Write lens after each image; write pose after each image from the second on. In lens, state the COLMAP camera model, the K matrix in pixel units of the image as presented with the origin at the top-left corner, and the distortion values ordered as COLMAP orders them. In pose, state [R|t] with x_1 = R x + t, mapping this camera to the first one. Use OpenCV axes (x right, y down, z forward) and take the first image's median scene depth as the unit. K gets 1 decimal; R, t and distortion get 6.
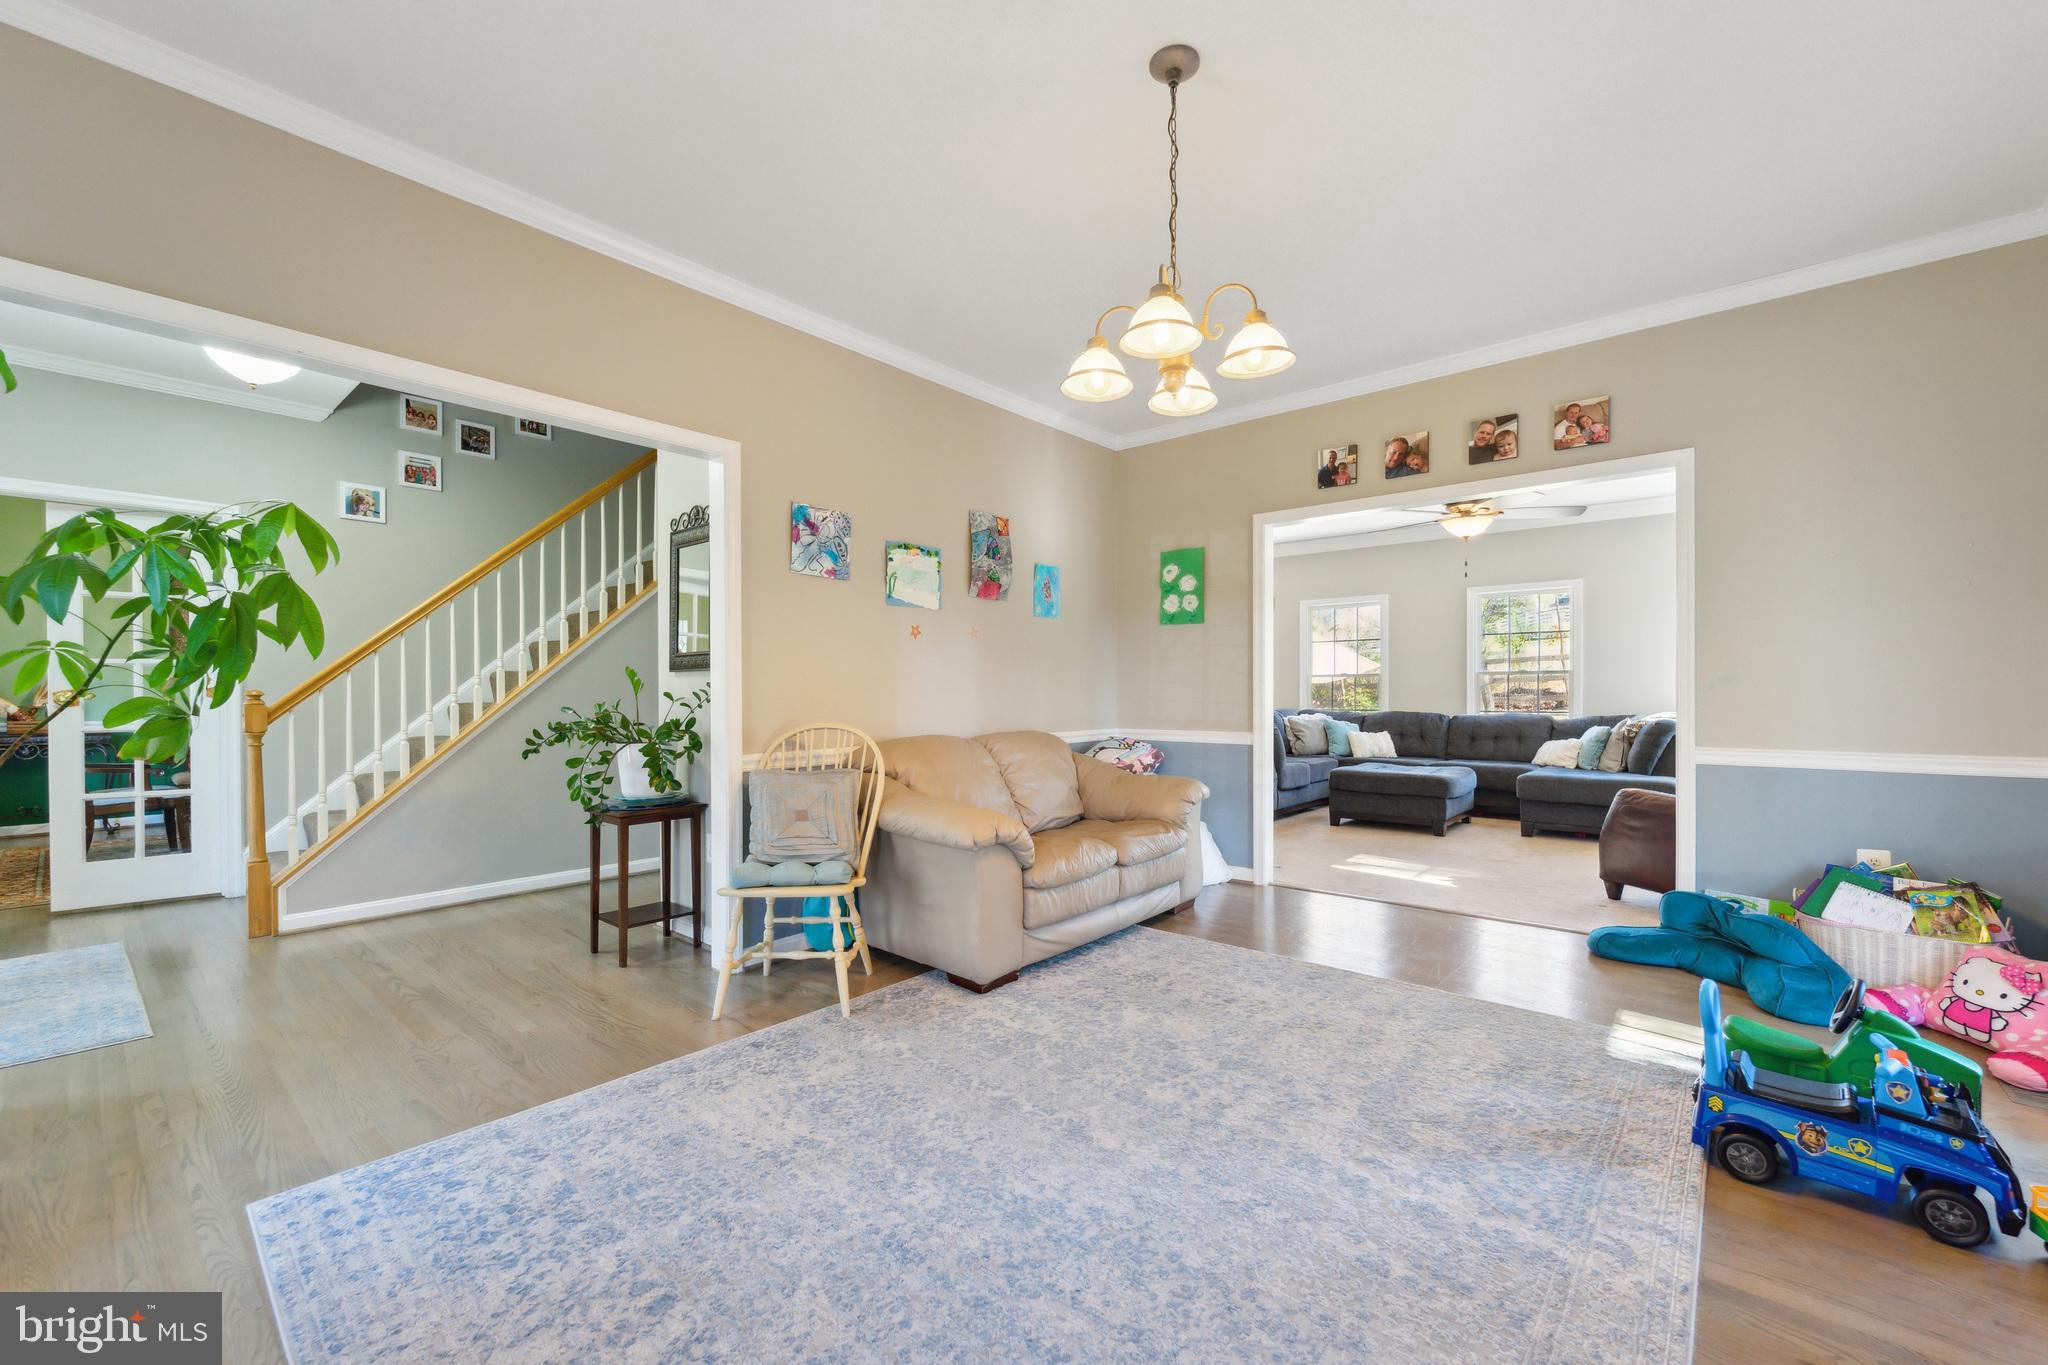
lens RADIAL K [[829.7, 0, 1024.0], [0, 829.7, 682.5], [0, 0, 1]] dist [-0.000735, -0.000609]
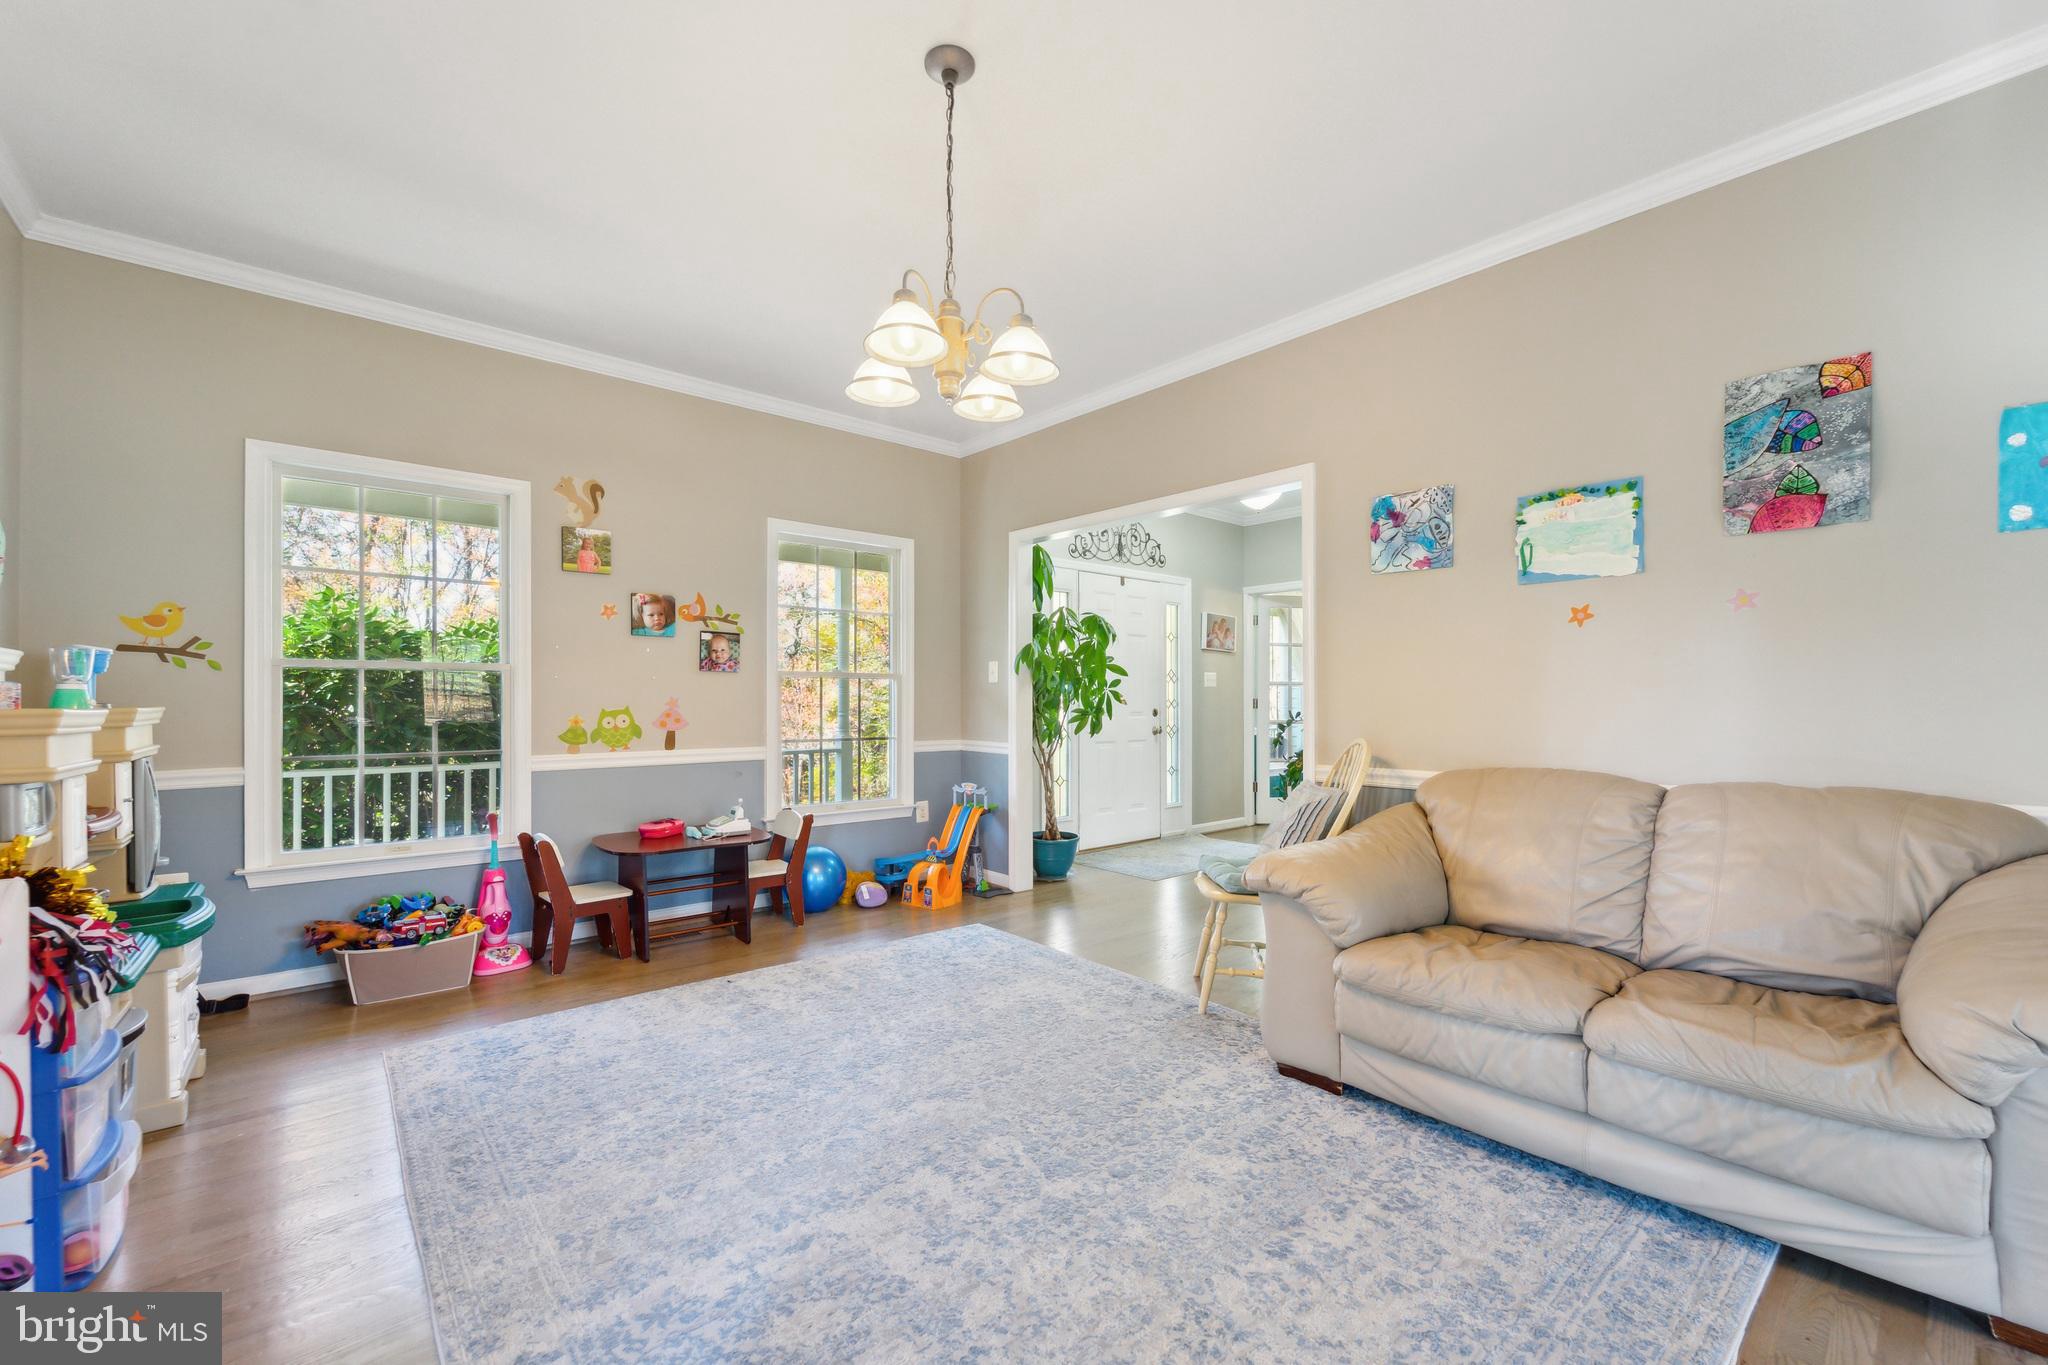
lens RADIAL K [[829.7, 0, 1024.0], [0, 829.7, 682.5], [0, 0, 1]] dist [-0.000735, -0.000609]
pose [[-0.145678, -0.019696, -0.989136, 0.687326], [0.010157, 0.999719, -0.021402, 0.003502], [0.989280, -0.013164, -0.145437, 0.746110]]
